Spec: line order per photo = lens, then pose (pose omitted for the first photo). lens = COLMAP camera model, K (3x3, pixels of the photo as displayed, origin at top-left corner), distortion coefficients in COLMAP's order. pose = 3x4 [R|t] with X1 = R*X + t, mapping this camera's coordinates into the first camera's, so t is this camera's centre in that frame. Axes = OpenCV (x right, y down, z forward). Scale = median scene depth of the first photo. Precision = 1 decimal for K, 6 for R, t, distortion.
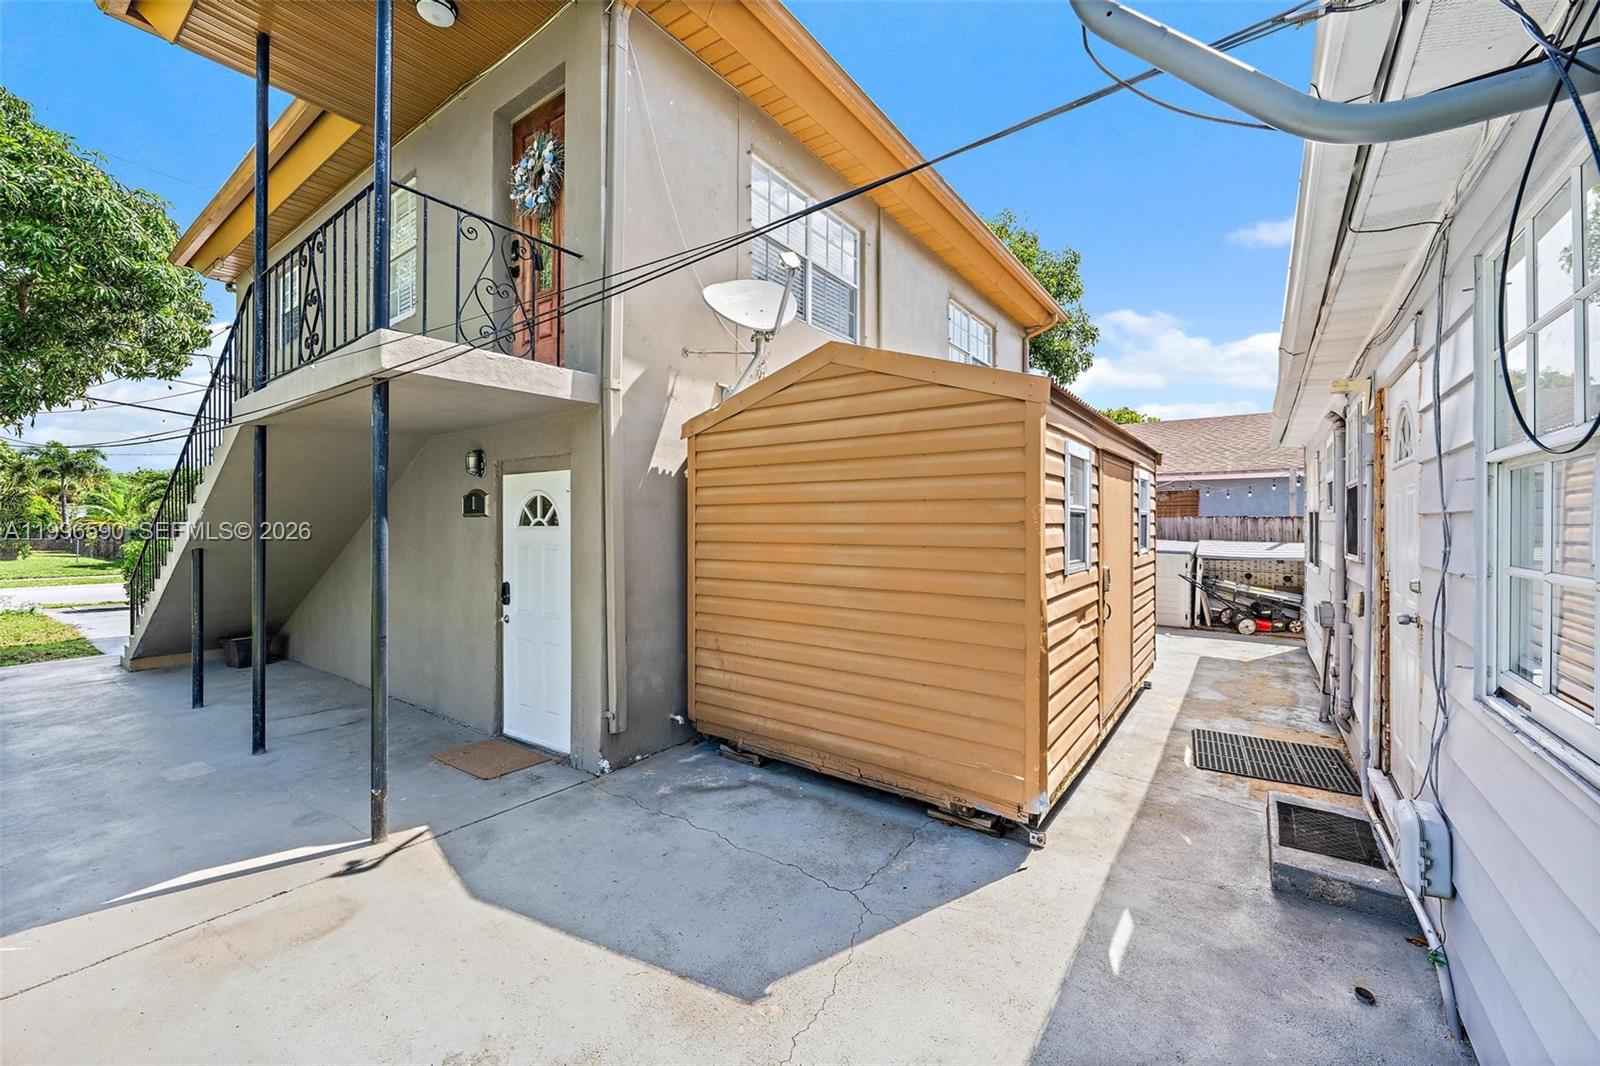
lens RADIAL K [[630.7, 0, 810.6], [0, 630.7, 523.4], [0, 0, 1]] dist [0.001032, 0.000020]
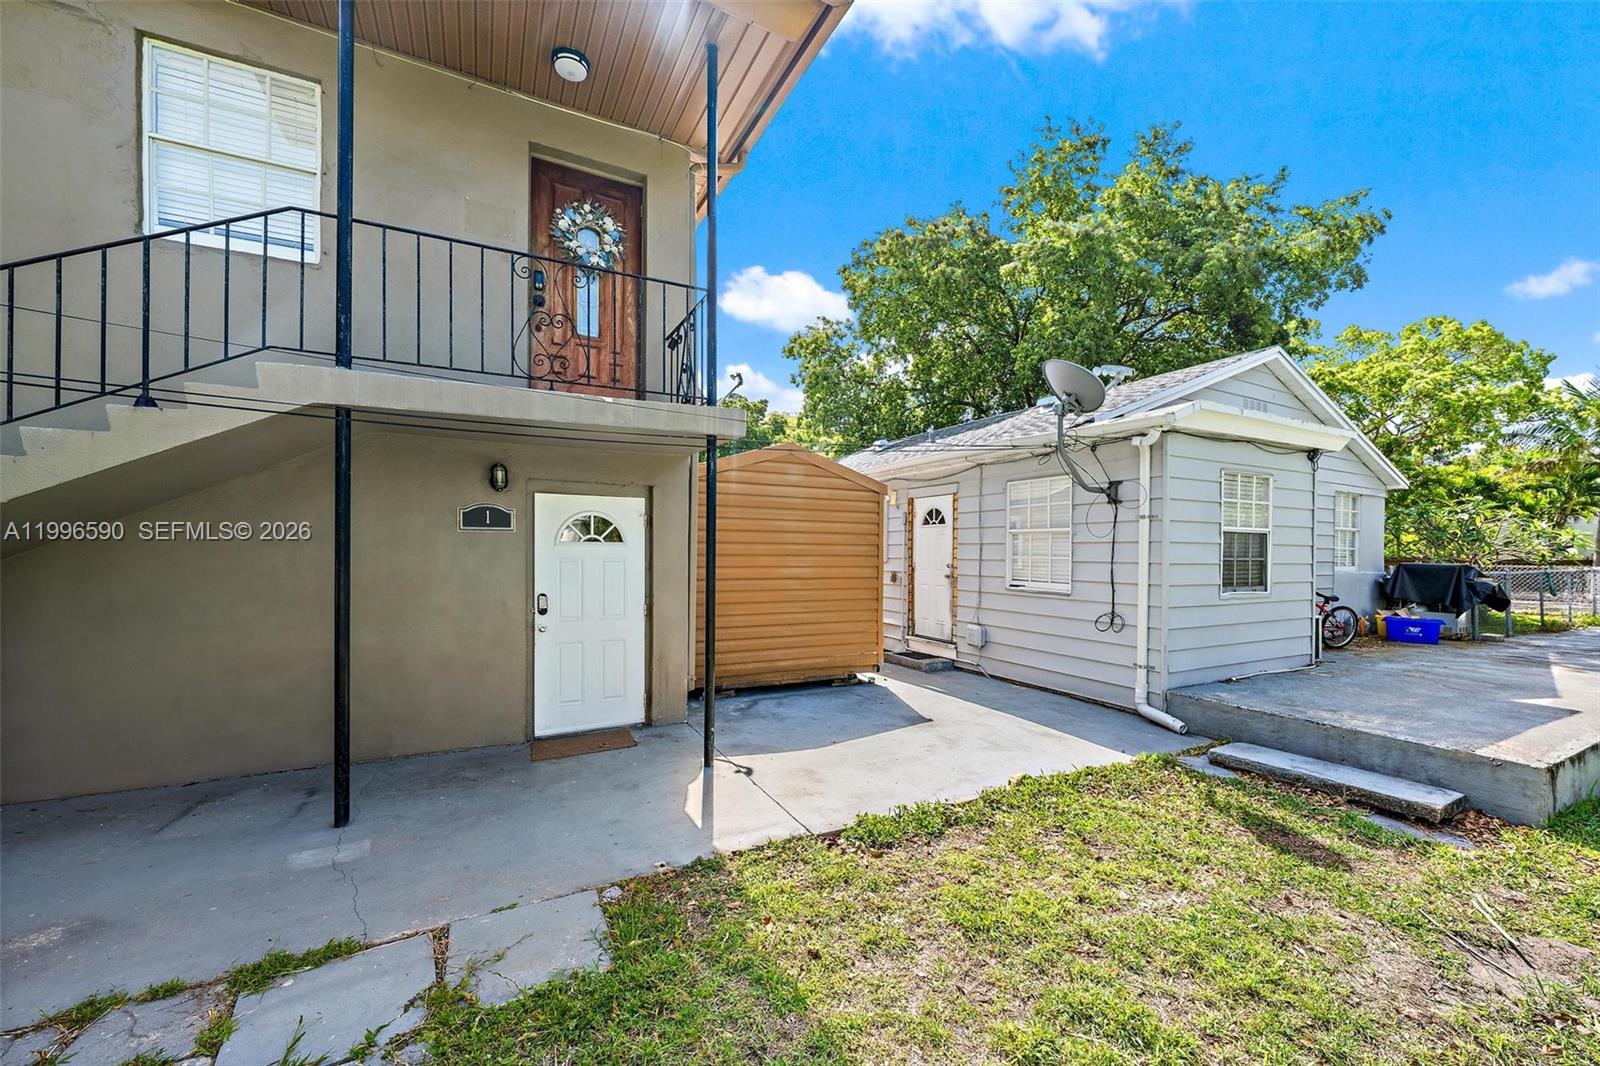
lens RADIAL K [[618.9, 0, 799.9], [0, 618.9, 551.4], [0, 0, 1]] dist [0.001693, 0.000072]
pose [[0.456424, 0.000674, 0.889762, -1.476356], [-0.012711, 0.999903, 0.005763, 0.011573], [-0.889672, -0.013940, 0.456388, 0.161592]]
